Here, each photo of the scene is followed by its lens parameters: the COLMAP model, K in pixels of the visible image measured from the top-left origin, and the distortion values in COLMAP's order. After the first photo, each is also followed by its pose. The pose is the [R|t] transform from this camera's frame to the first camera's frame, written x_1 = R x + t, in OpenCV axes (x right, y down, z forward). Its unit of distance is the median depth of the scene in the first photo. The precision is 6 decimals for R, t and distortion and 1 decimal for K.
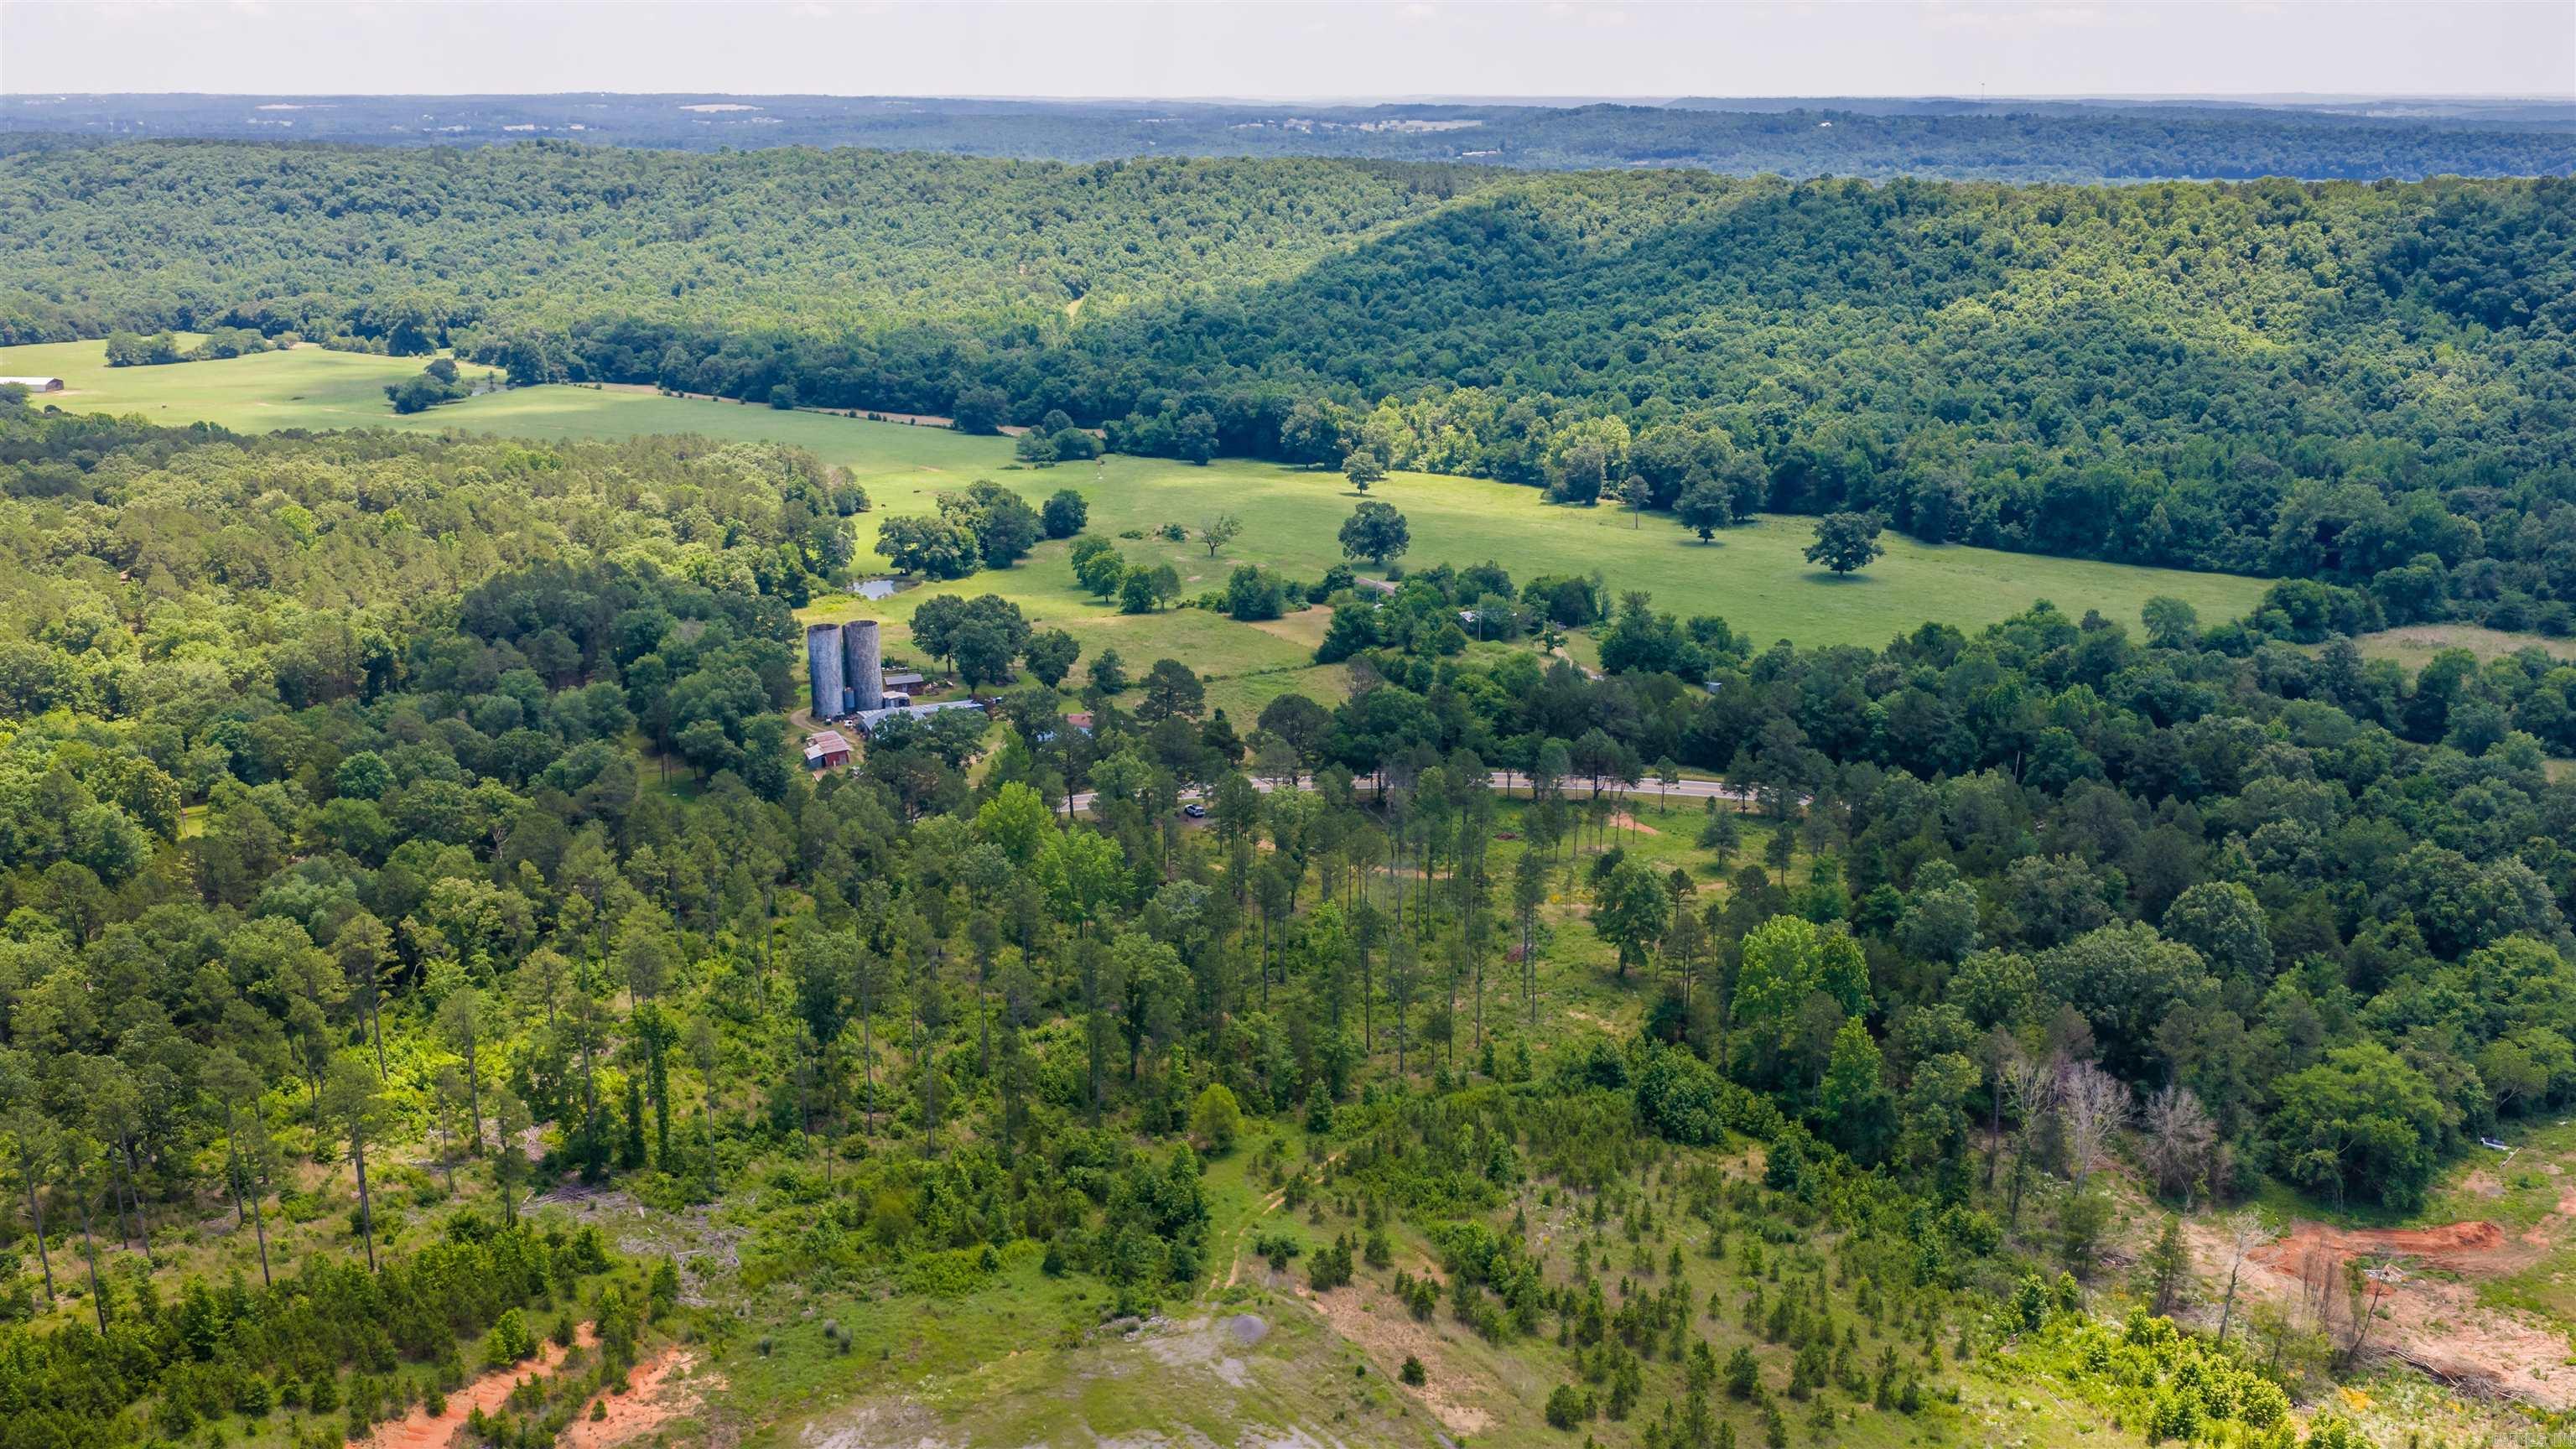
lens RADIAL K [[2182.6, 0, 1284.4], [0, 2182.6, 709.1], [0, 0, 1]] dist [-0.013438, -0.039332]
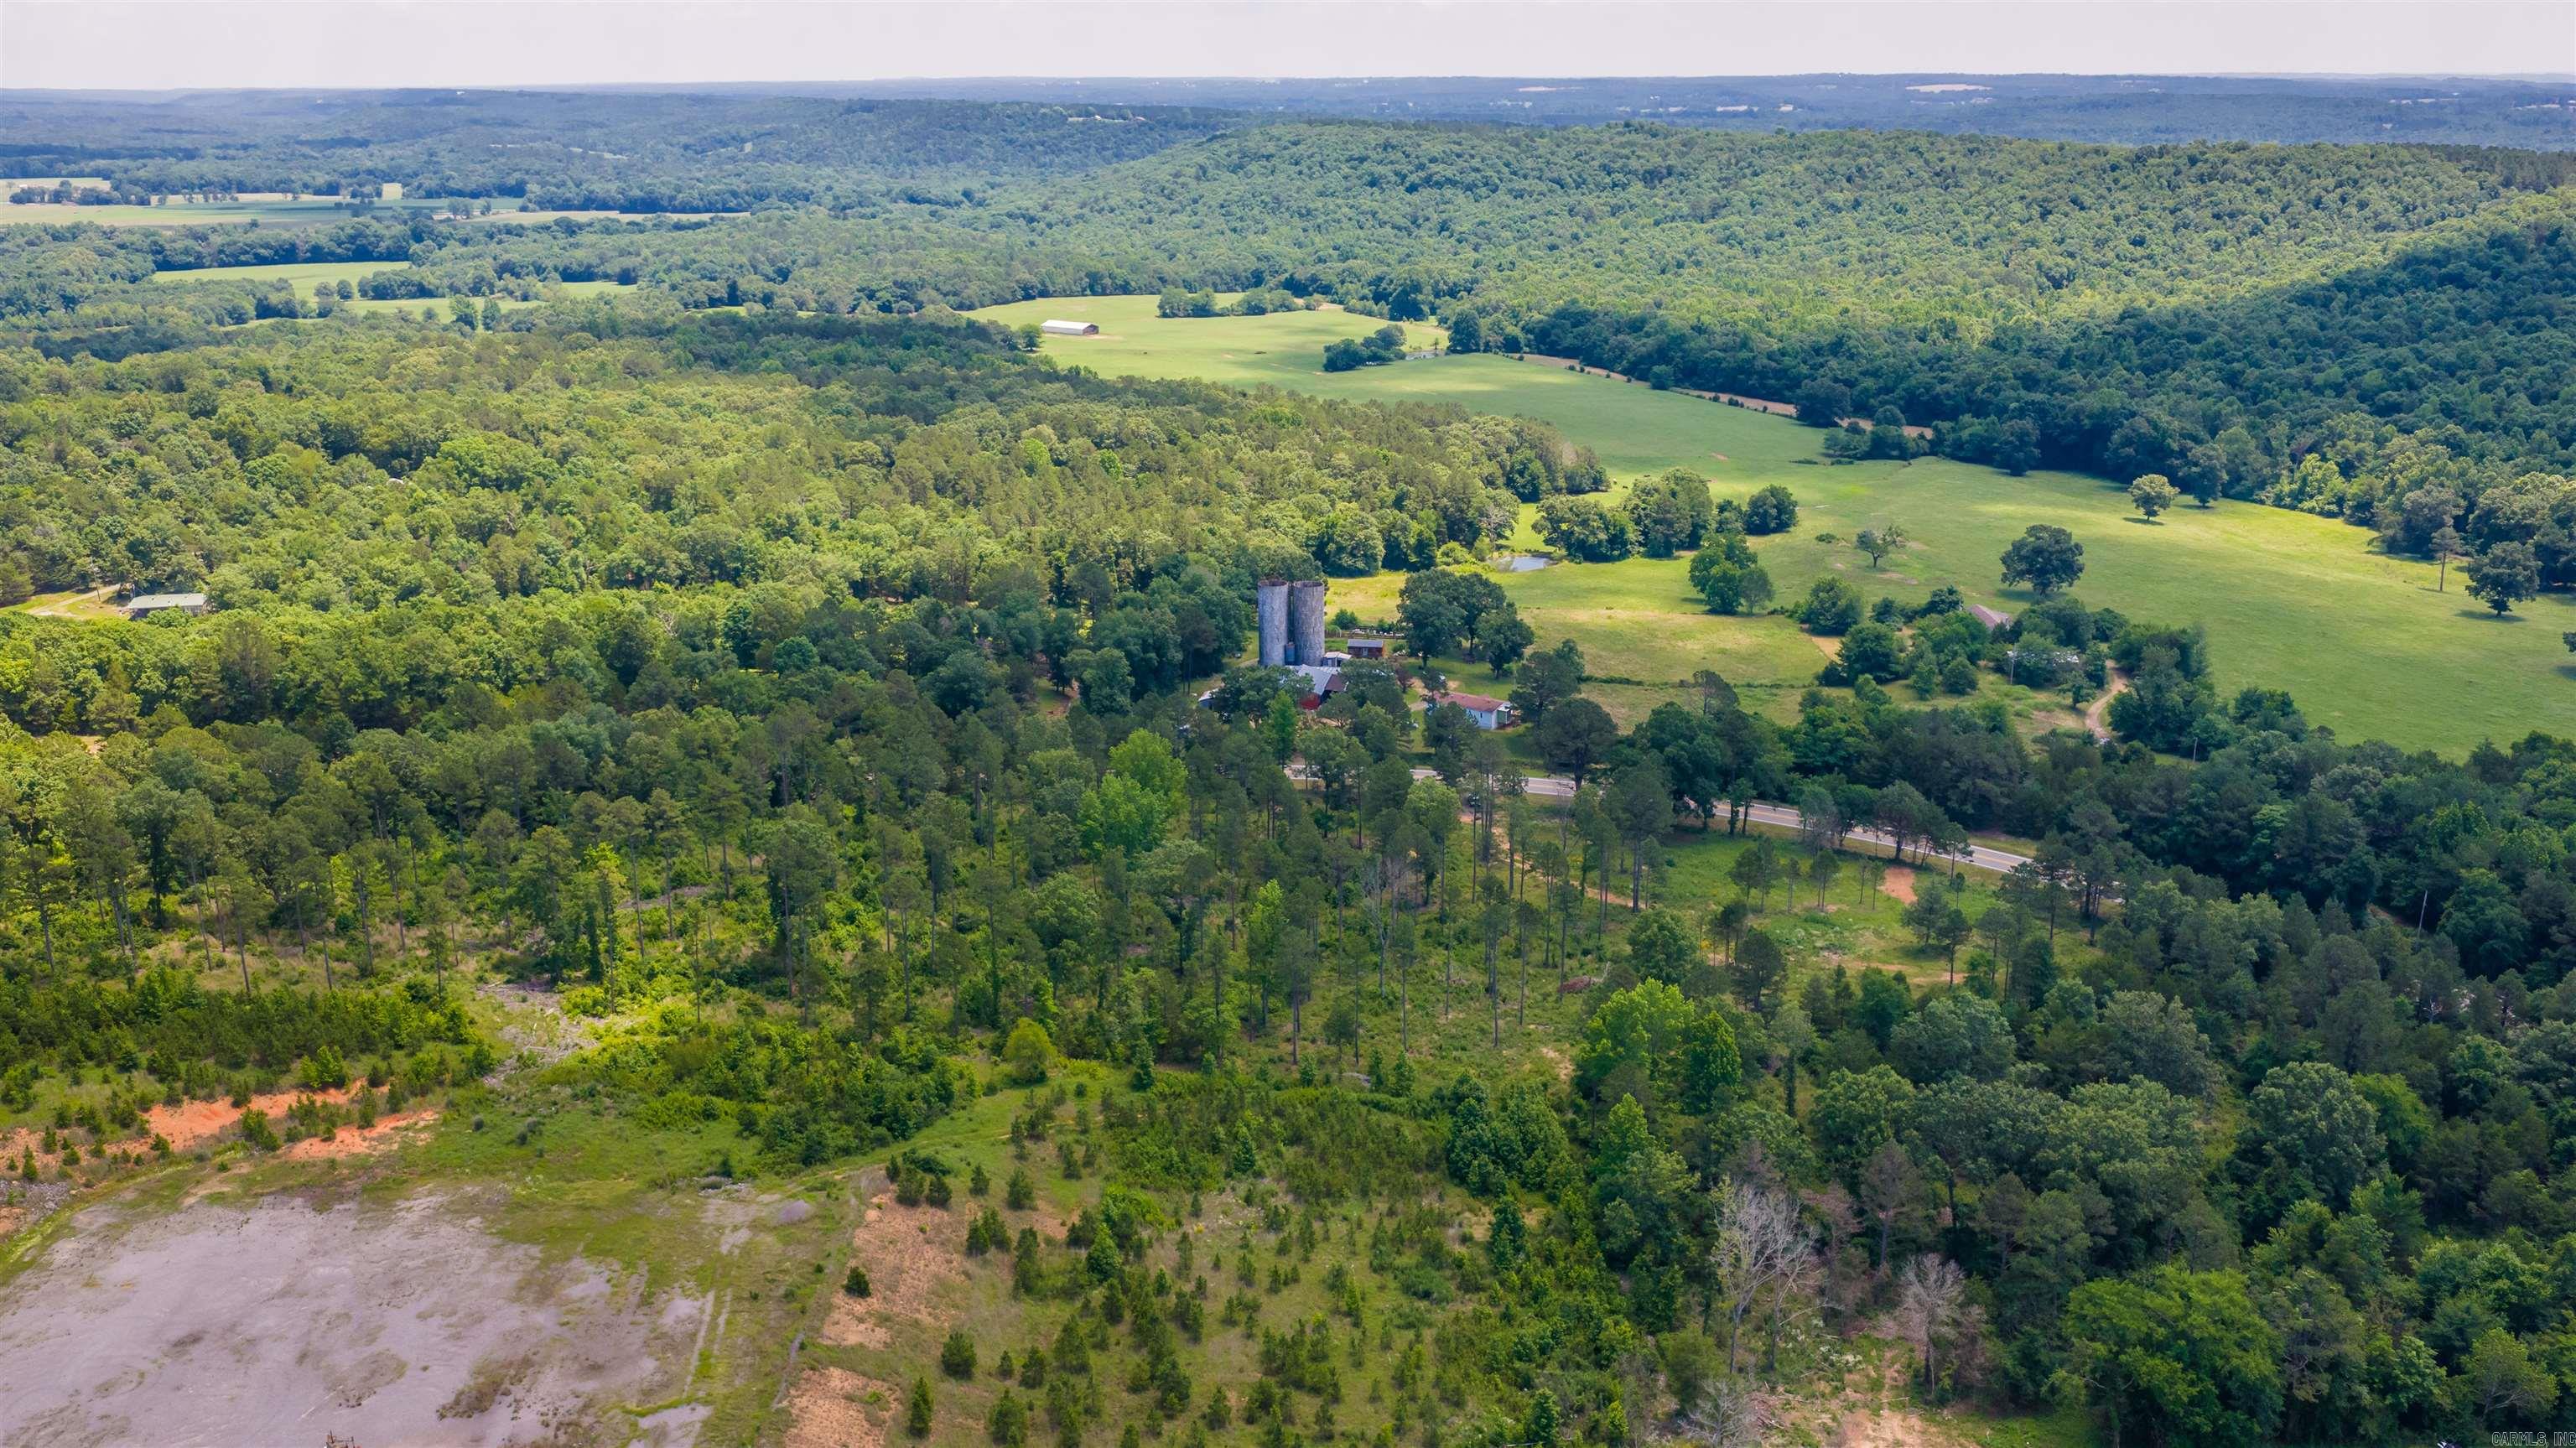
lens RADIAL K [[2182.5, 0, 1282.2], [0, 2182.5, 743.2], [0, 0, 1]] dist [-0.013438, -0.039332]
pose [[0.841261, 0.144045, -0.521086, 0.138730], [-0.131971, 0.989409, 0.060445, -0.009887], [0.524274, 0.017918, 0.851361, 0.035649]]
